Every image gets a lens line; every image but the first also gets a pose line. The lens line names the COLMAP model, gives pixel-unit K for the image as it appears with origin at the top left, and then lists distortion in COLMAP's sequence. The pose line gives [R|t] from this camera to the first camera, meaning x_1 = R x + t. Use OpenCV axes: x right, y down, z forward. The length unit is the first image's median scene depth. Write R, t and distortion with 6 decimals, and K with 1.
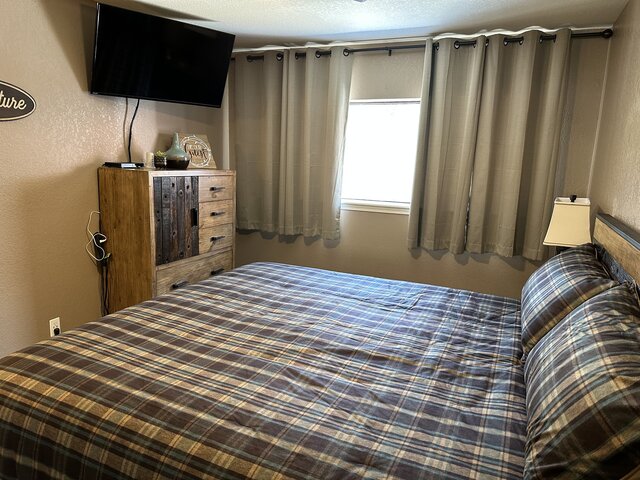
lens RADIAL K [[443.9, 0, 319.0], [0, 443.9, 241.4], [0, 0, 1]] dist [0.106343, -0.131849]
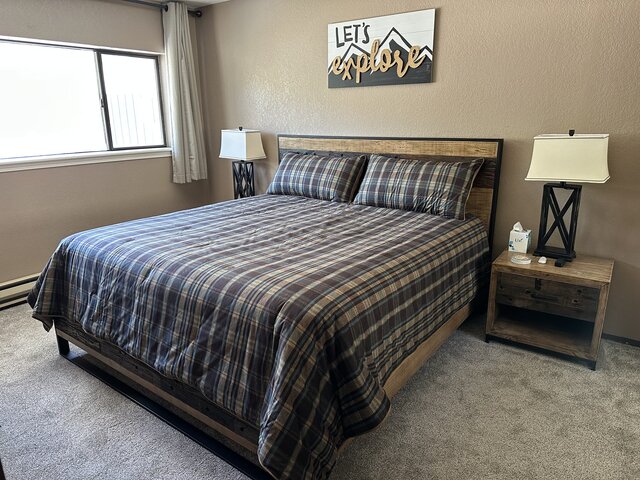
lens RADIAL K [[443.9, 0, 319.0], [0, 443.9, 241.4], [0, 0, 1]] dist [0.106343, -0.131849]
pose [[0.210528, -0.304686, 0.928894, -1.529819], [0.196457, 0.943992, 0.265112, -0.140260], [-0.957644, 0.126674, 0.258594, 0.620015]]
